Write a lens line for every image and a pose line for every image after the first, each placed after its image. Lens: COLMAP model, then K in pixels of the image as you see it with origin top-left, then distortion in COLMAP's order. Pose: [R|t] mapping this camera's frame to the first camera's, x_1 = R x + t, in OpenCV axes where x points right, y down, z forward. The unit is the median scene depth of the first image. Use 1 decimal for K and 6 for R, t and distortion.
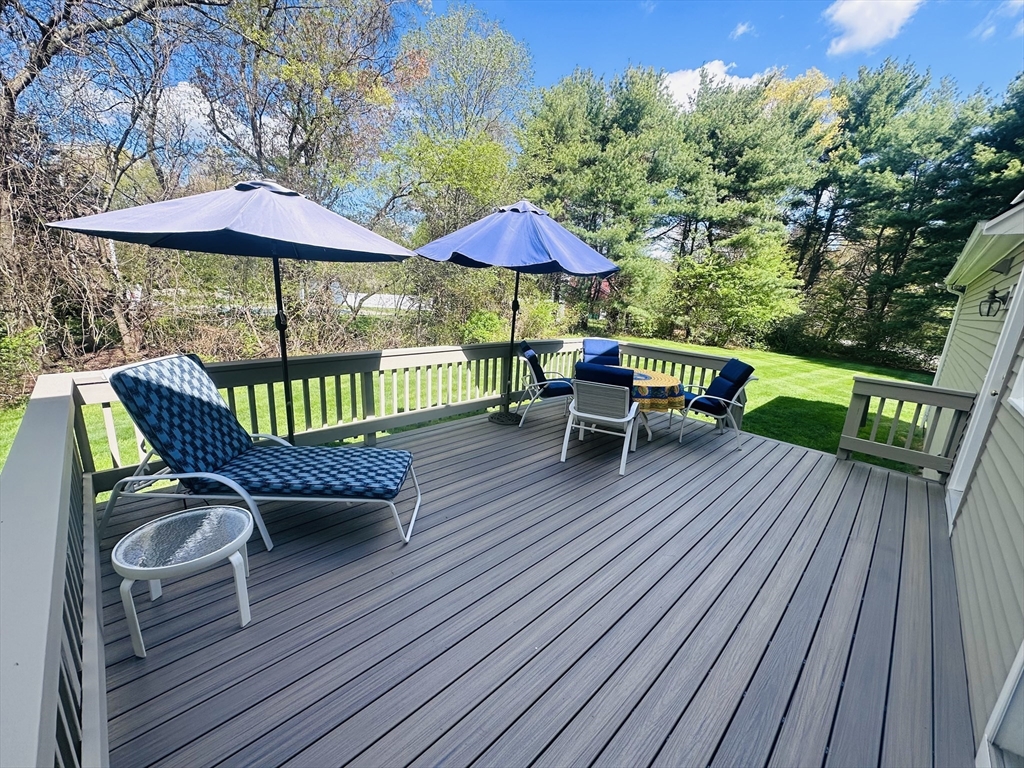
lens RADIAL K [[409.6, 0, 512.0], [0, 409.6, 384.0], [0, 0, 1]] dist [0.000560, 0.000026]
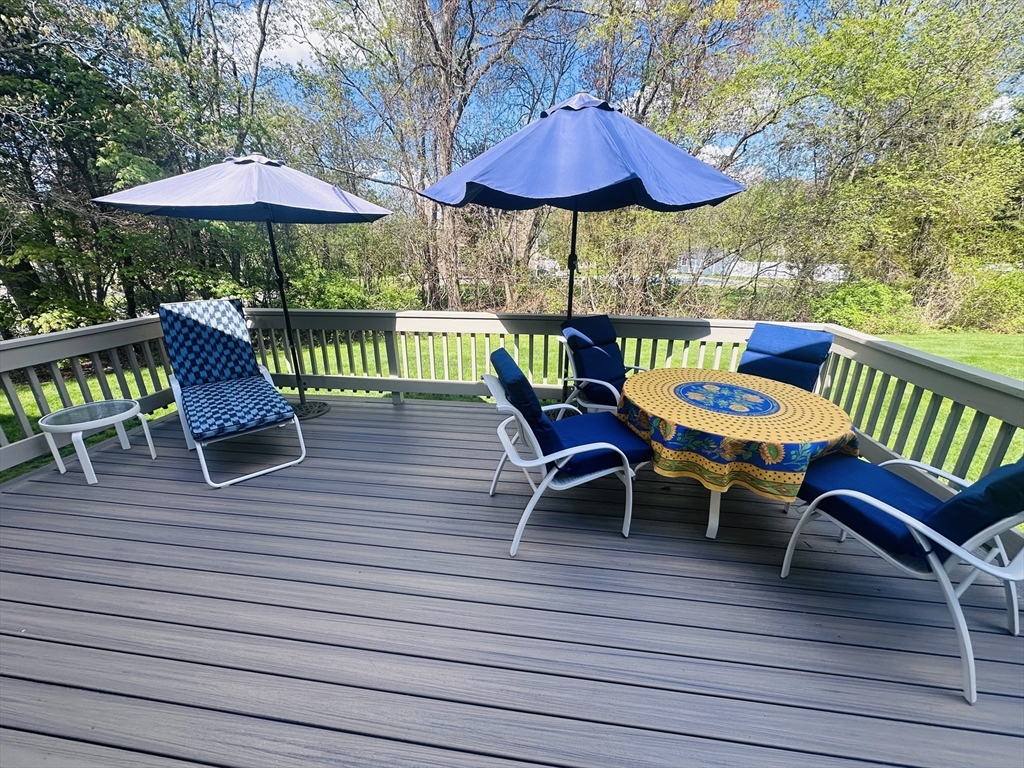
lens RADIAL K [[409.6, 0, 512.0], [0, 409.6, 384.0], [0, 0, 1]] dist [0.000560, 0.000026]
pose [[0.608117, 0.201438, -0.767865, 0.608296], [-0.147714, 0.979090, 0.139867, -0.084024], [0.779984, 0.028369, 0.625156, 0.584636]]
